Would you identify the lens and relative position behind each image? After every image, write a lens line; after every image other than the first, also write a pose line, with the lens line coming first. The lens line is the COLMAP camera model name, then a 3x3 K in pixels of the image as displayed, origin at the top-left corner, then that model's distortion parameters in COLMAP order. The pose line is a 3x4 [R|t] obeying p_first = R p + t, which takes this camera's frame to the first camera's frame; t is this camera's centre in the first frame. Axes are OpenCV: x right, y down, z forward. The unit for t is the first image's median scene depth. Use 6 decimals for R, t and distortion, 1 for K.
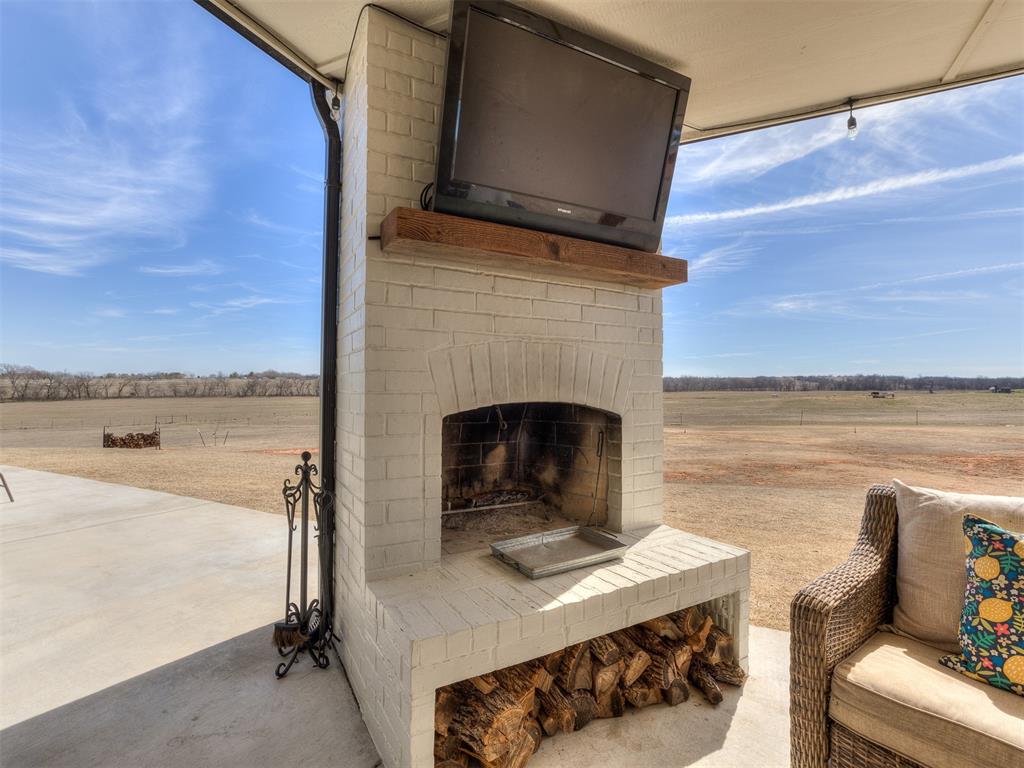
lens RADIAL K [[491.5, 0, 509.4], [0, 491.5, 379.5], [0, 0, 1]] dist [-0.028317, 0.013934]
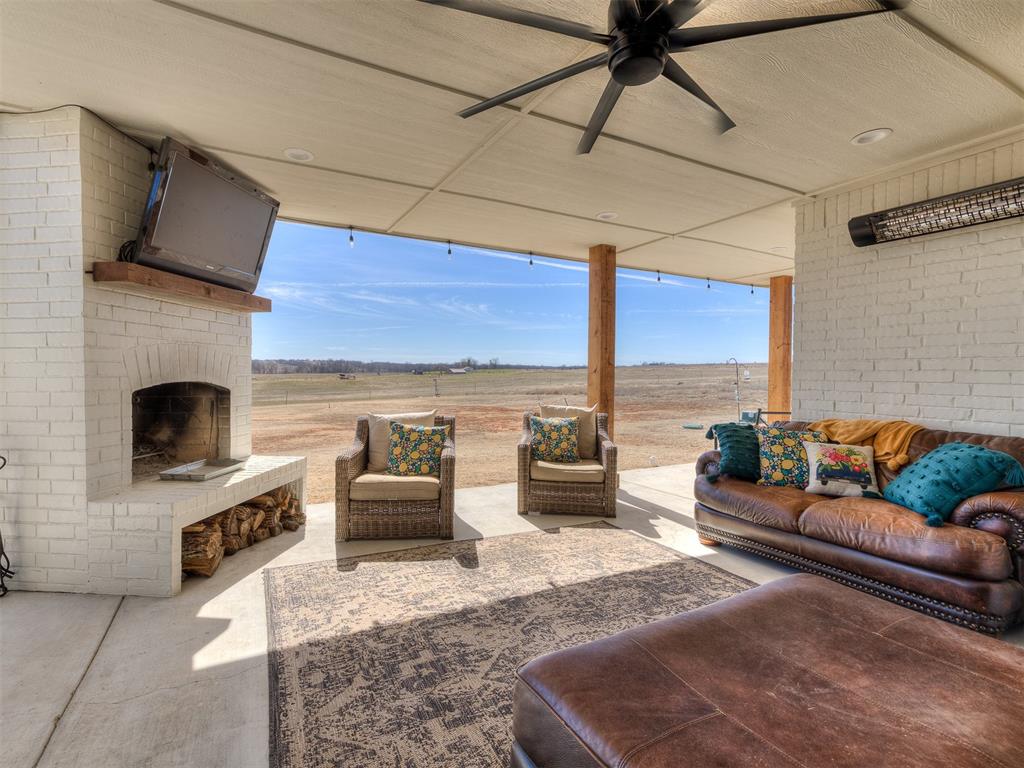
lens RADIAL K [[491.5, 0, 509.4], [0, 491.5, 379.5], [0, 0, 1]] dist [-0.028317, 0.013934]
pose [[0.560096, -0.011856, 0.828343, -0.690938], [-0.017688, 0.999498, 0.026266, -0.022112], [-0.828239, -0.029363, 0.559606, -0.782295]]
